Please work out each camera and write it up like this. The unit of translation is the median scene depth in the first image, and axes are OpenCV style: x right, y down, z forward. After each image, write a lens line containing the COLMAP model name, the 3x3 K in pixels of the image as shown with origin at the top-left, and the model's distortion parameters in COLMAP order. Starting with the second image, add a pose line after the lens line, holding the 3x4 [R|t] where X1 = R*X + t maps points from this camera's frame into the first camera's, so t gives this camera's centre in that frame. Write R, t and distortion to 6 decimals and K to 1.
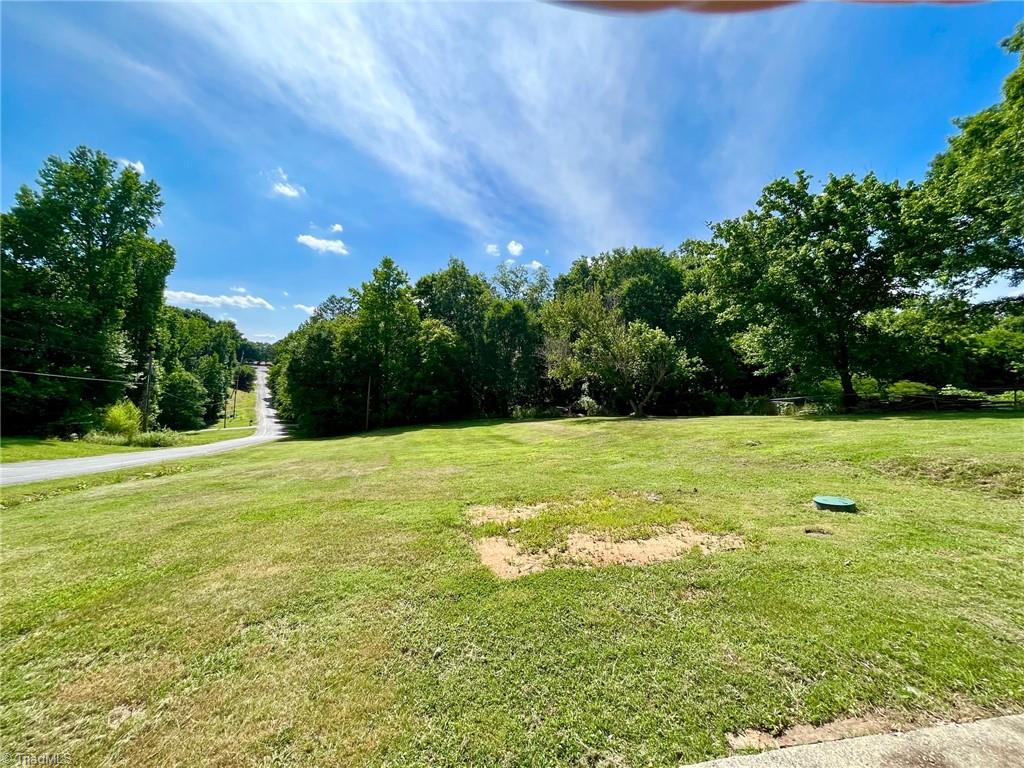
lens RADIAL K [[409.2, 0, 514.8], [0, 409.2, 378.9], [0, 0, 1]] dist [-0.005120, 0.000471]
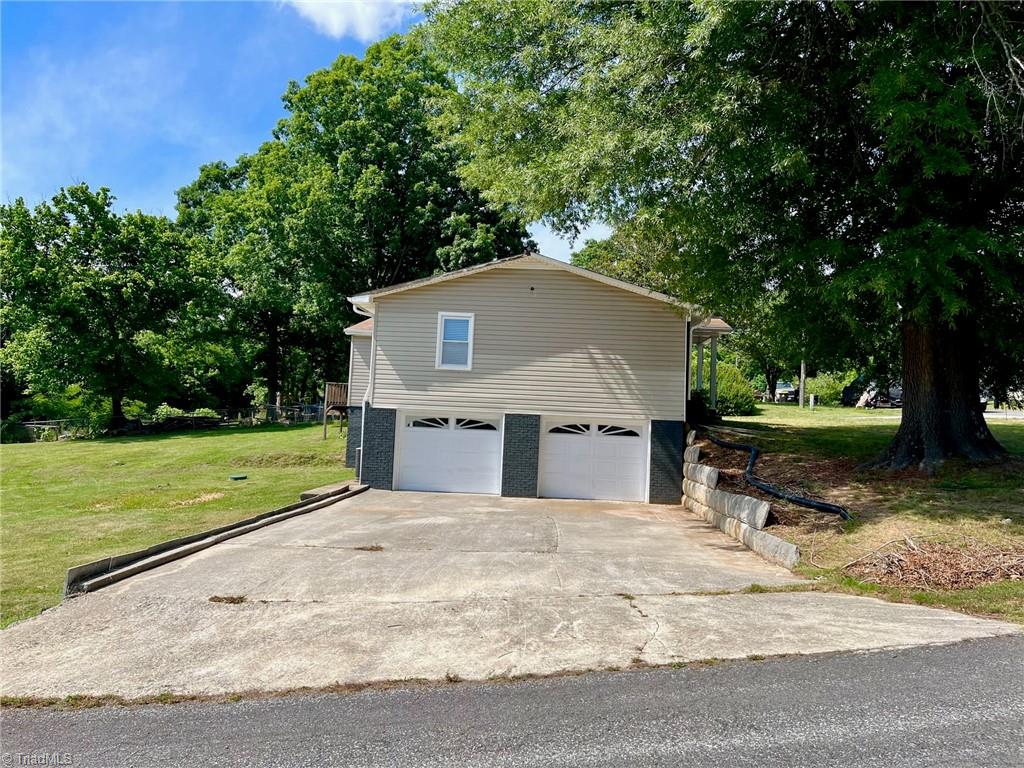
lens RADIAL K [[773.8, 0, 514.3], [0, 773.8, 379.3], [0, 0, 1]] dist [0.065442, -0.088602]
pose [[0.234337, 0.030914, 0.971664, -0.783539], [-0.035442, 0.999101, -0.023240, -0.040420], [-0.971509, -0.028992, 0.235222, -0.359656]]
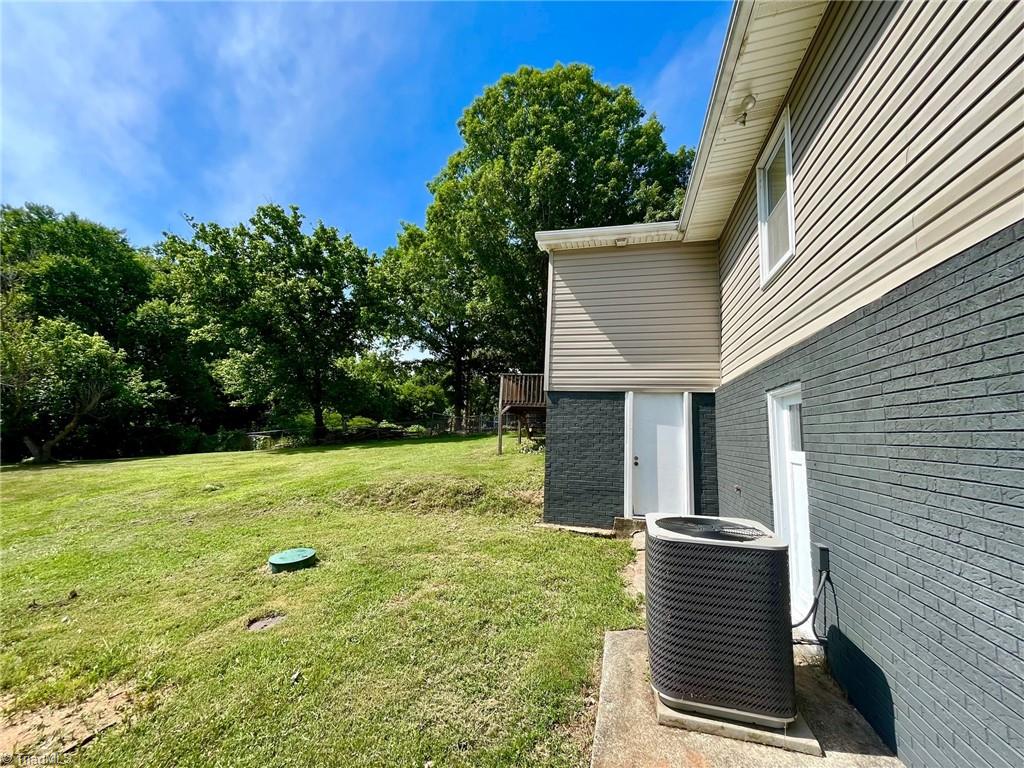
lens RADIAL K [[409.2, 0, 503.6], [0, 409.2, 378.9], [0, 0, 1]] dist [-0.005120, 0.000471]
pose [[0.448555, 0.102194, 0.887894, 0.063310], [-0.027459, 0.994548, -0.100598, 0.006078], [-0.893333, 0.020743, 0.448916, 0.075177]]
